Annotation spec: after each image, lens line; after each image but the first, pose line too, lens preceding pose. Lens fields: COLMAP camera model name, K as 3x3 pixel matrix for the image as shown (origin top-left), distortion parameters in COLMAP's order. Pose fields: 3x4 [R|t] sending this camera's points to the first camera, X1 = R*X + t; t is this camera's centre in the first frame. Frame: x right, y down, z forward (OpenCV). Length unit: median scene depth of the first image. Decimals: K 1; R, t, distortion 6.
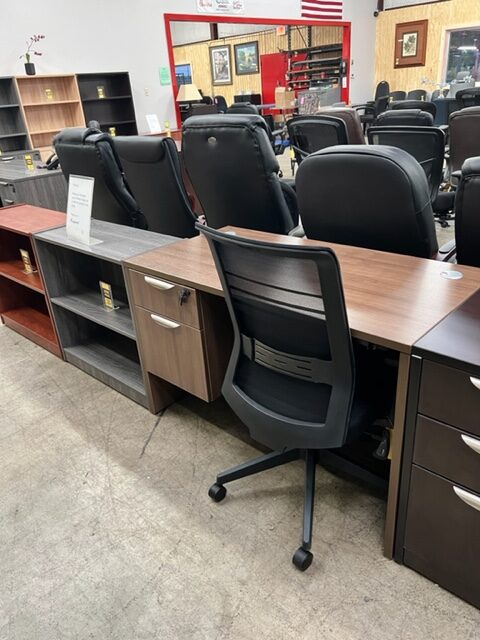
lens RADIAL K [[483.5, 0, 240.0], [0, 483.5, 320.0], [0, 0, 1]] dist [0.060467, -0.066531]
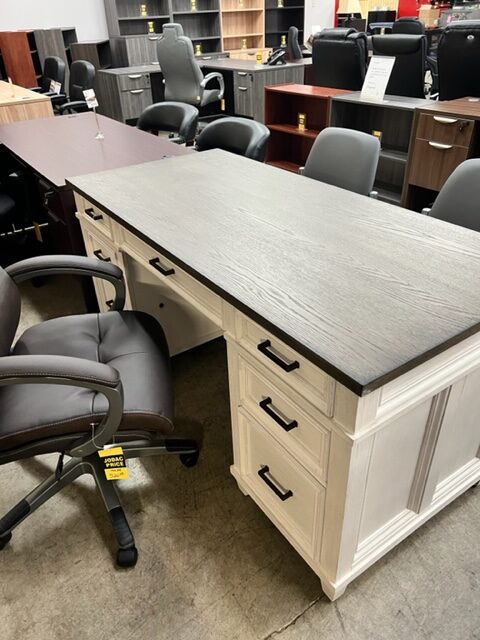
lens RADIAL K [[483.5, 0, 240.0], [0, 483.5, 320.0], [0, 0, 1]] dist [0.060467, -0.066531]
pose [[0.983142, 0.128891, -0.129684, -0.145942], [-0.110538, 0.983968, 0.139957, 0.119323], [0.145644, -0.123262, 0.981628, -0.234569]]
